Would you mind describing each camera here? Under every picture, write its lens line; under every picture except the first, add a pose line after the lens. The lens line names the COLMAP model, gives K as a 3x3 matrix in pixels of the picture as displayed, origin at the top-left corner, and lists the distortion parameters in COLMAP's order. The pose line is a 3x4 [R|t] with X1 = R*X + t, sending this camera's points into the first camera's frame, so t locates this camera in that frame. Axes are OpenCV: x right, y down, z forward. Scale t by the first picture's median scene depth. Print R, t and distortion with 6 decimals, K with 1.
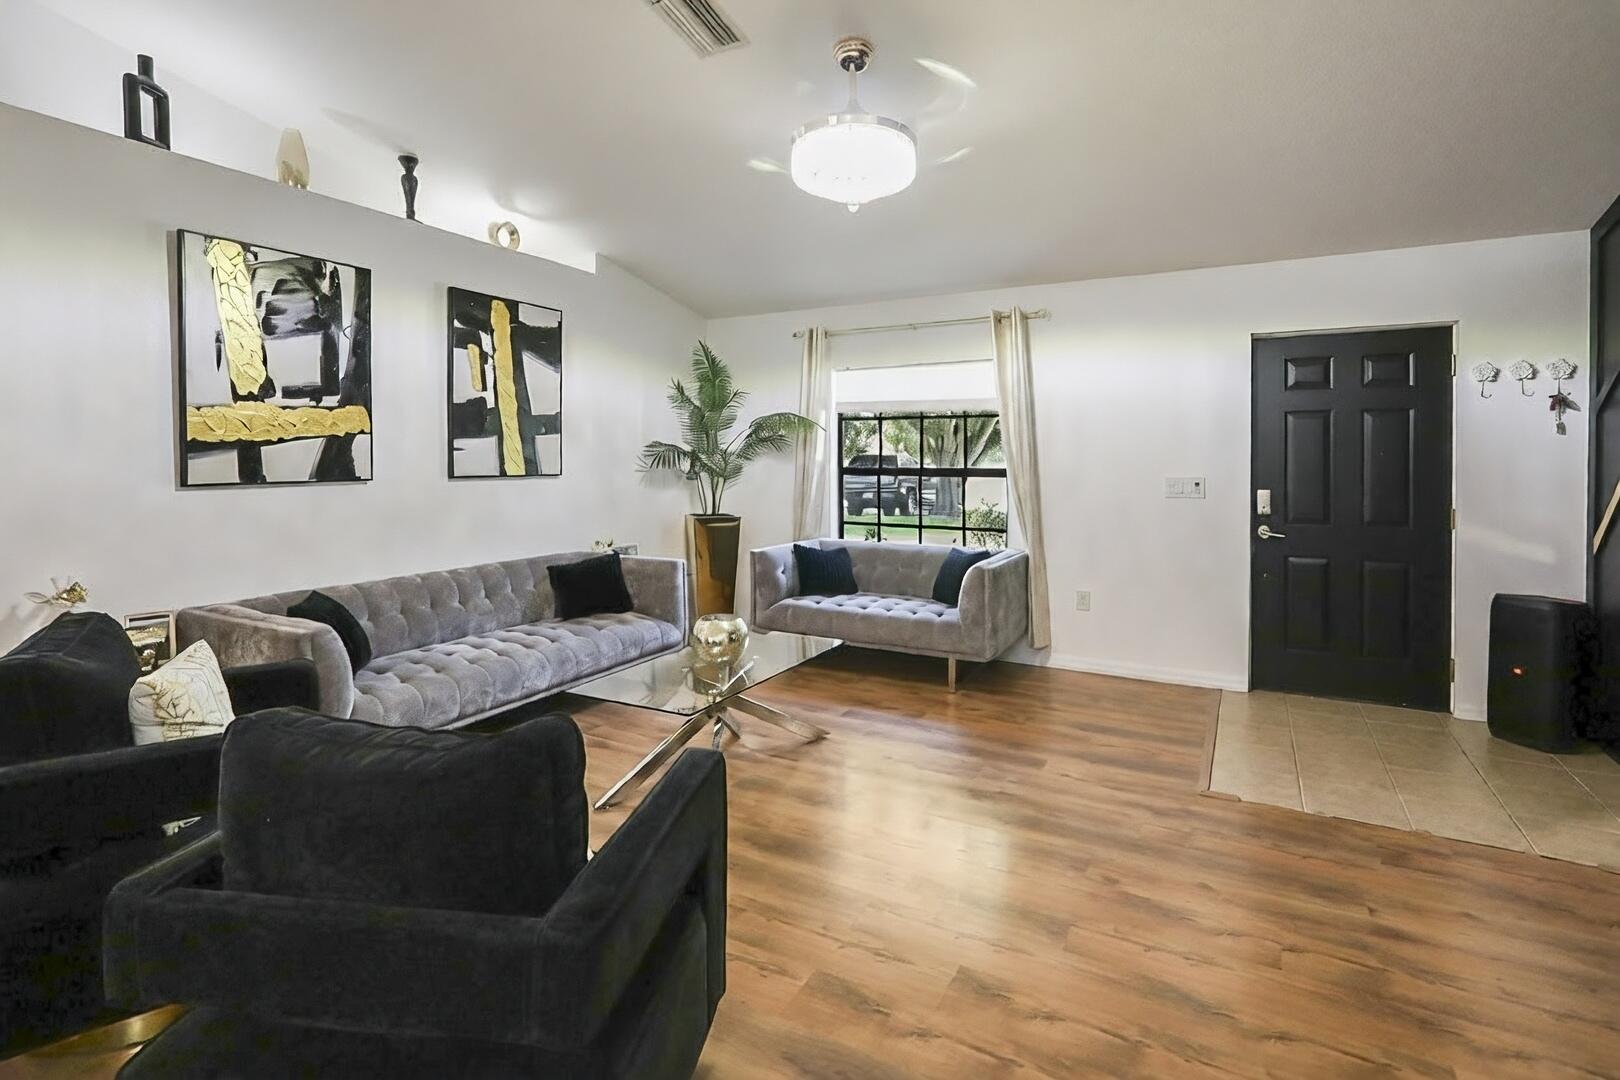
lens RADIAL K [[777.5, 0, 821.1], [0, 777.5, 465.2], [0, 0, 1]] dist [-0.001604, -0.000026]
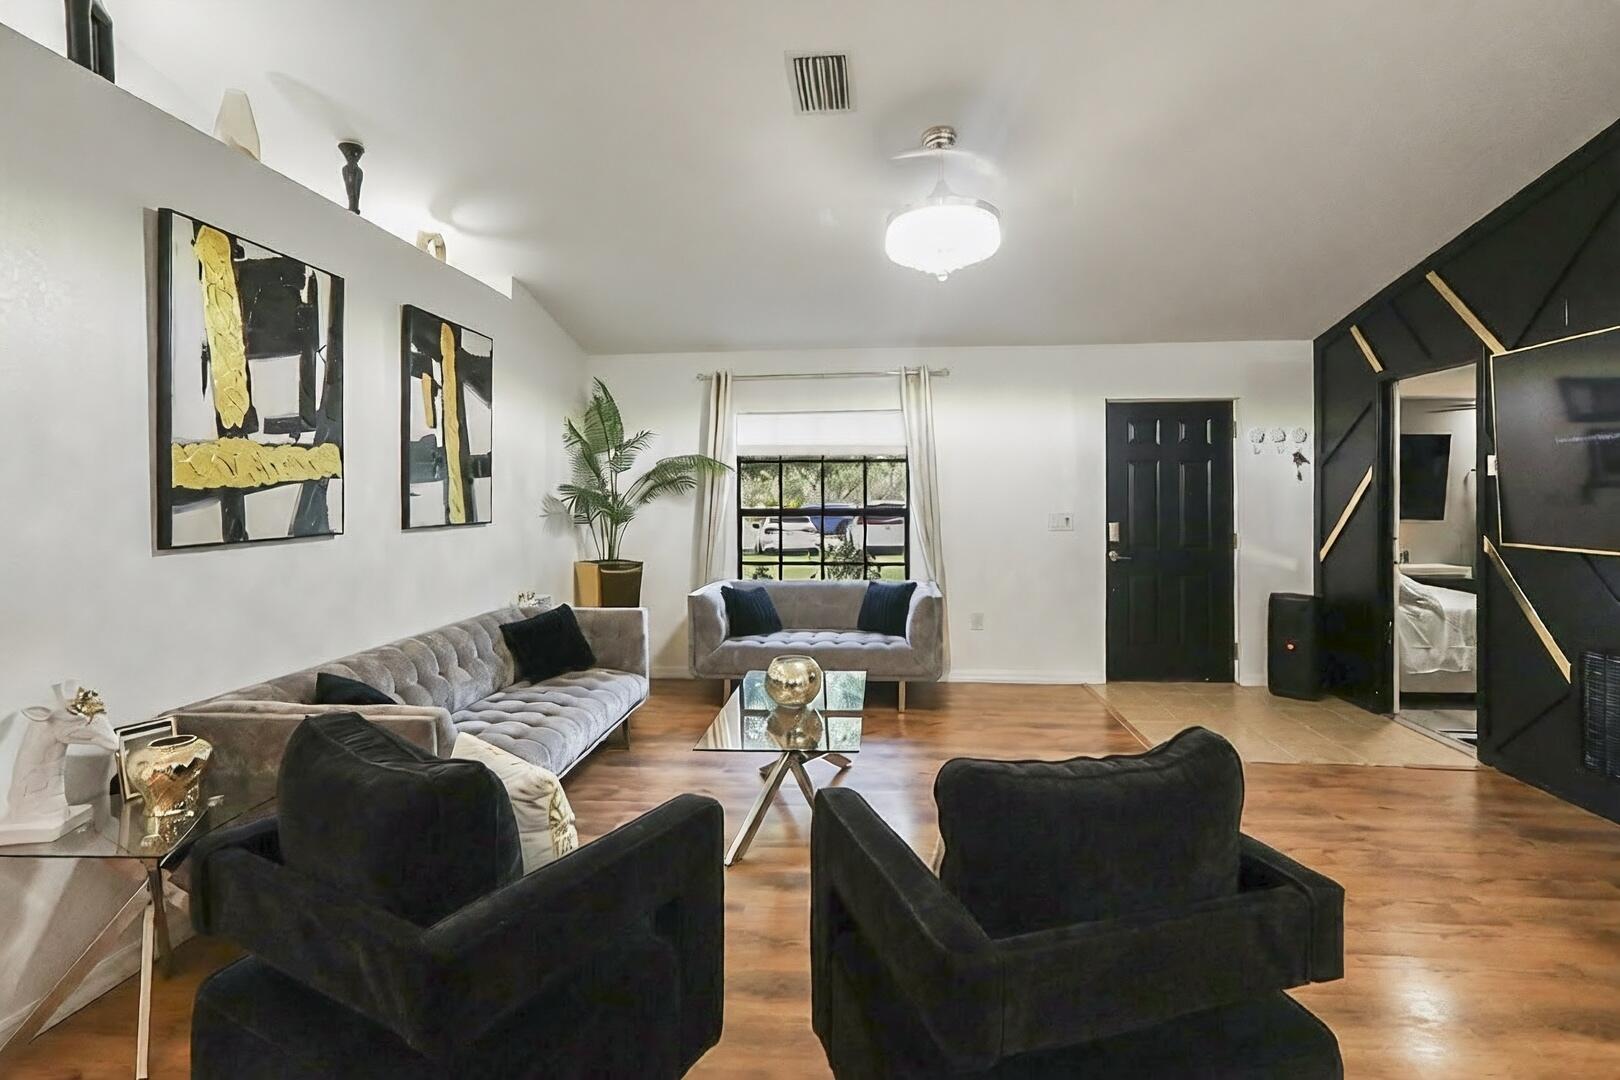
lens RADIAL K [[772.3, 0, 814.8], [0, 772.3, 494.2], [0, 0, 1]] dist [-0.000987, -0.000242]
pose [[0.915111, -0.006187, 0.403153, -0.409063], [0.010377, 0.999912, -0.008210, -0.010035], [-0.403067, 0.011697, 0.915096, 0.046143]]
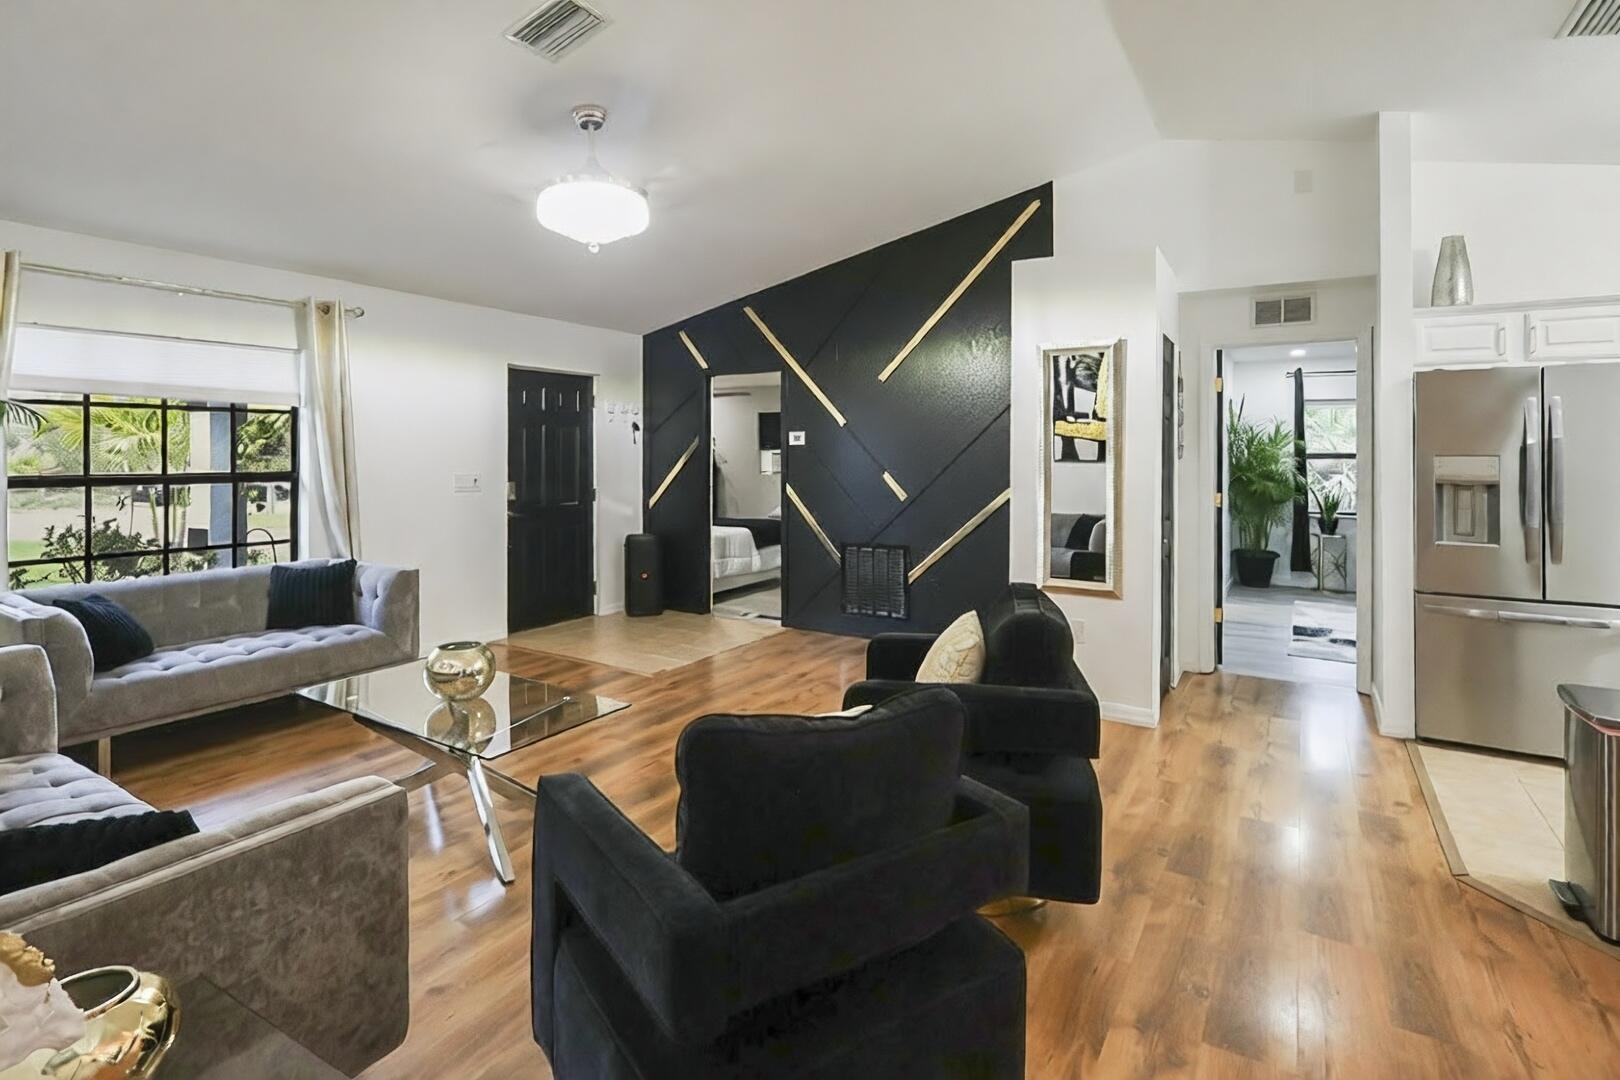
lens RADIAL K [[790.7, 0, 811.0], [0, 790.7, 451.1], [0, 0, 1]] dist [-0.000240, -0.000009]
pose [[0.055373, -0.000572, 0.998466, -0.797942], [0.008442, 0.999964, 0.000104, -0.018523], [-0.998430, 0.008424, 0.055375, 0.443149]]
